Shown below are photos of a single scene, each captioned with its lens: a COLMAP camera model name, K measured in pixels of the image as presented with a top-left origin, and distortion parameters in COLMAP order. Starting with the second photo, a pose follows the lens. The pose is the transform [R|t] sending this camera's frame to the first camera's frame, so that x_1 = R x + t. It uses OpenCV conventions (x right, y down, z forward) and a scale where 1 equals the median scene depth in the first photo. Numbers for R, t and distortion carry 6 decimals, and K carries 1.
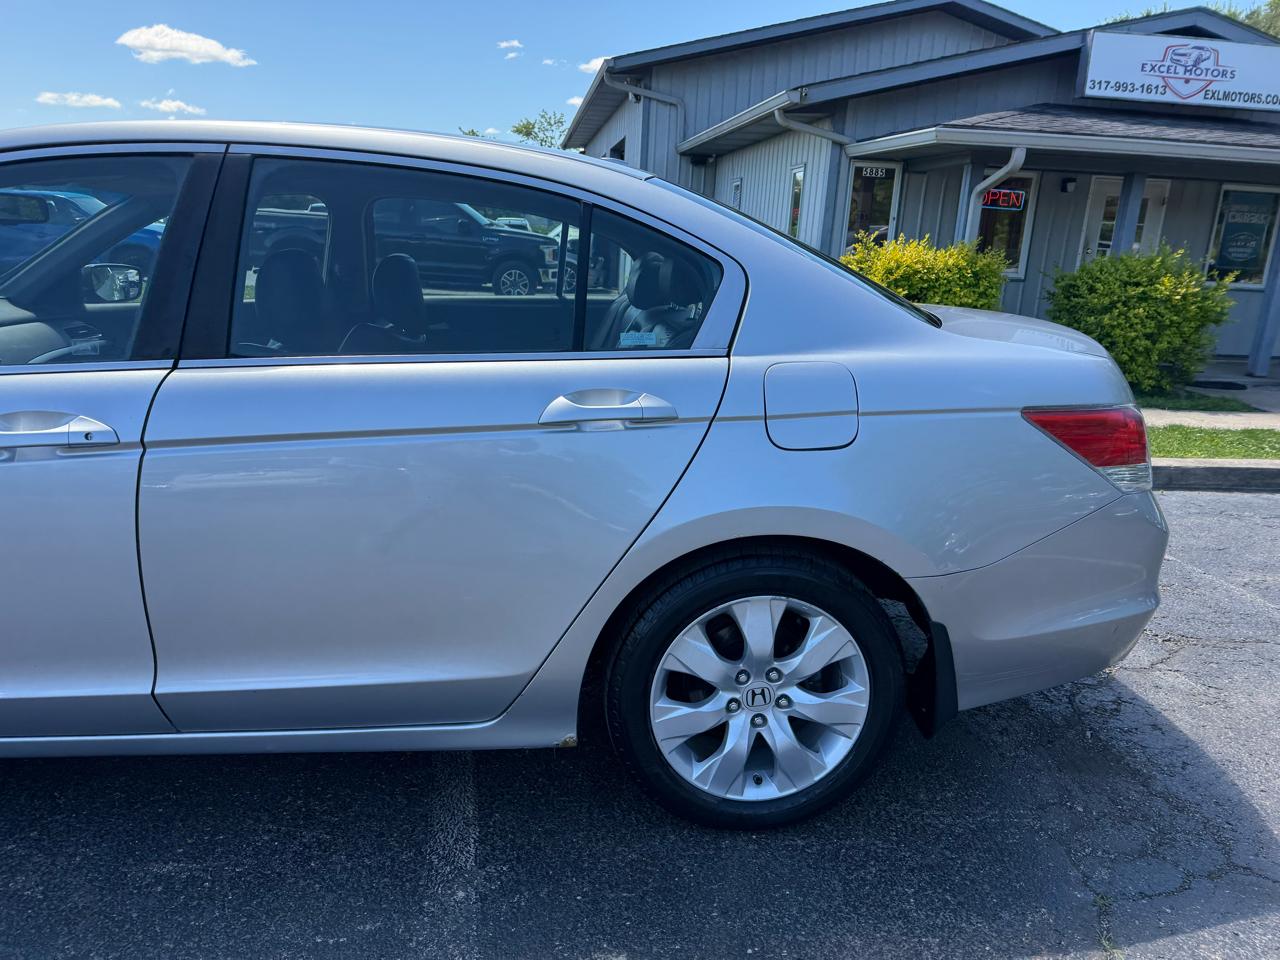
lens RADIAL K [[918.0, 0, 646.2], [0, 918.0, 502.5], [0, 0, 1]] dist [0.025132, -0.034263]
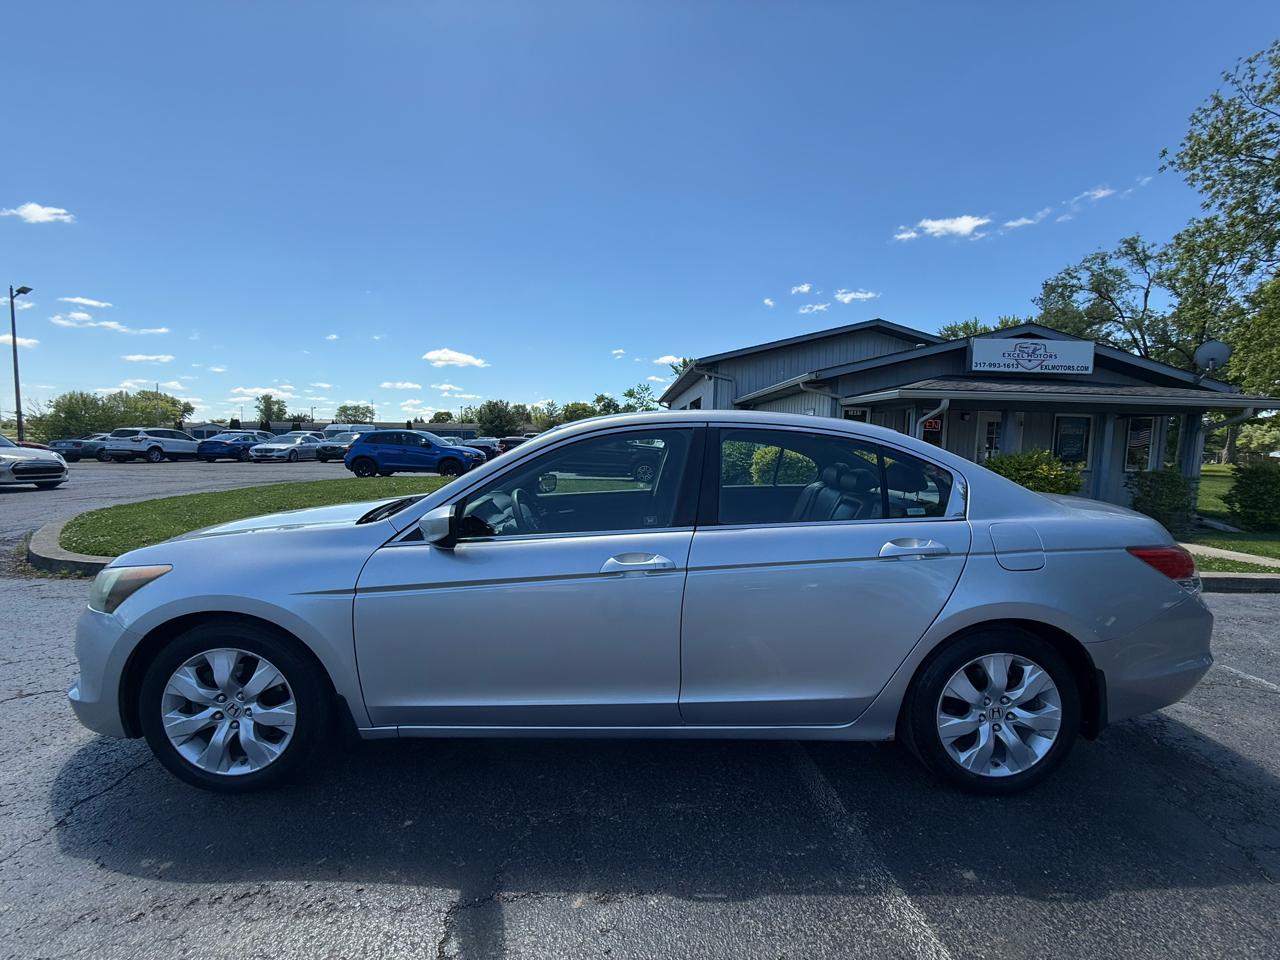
lens RADIAL K [[519.0, 0, 635.7], [0, 519.0, 486.8], [0, 0, 1]] dist [-0.002327, 0.000983]
pose [[0.996230, -0.014580, -0.085515, -0.447262], [-0.002846, 0.979752, -0.200192, -0.010501], [0.086702, 0.199681, 0.976018, -0.105425]]
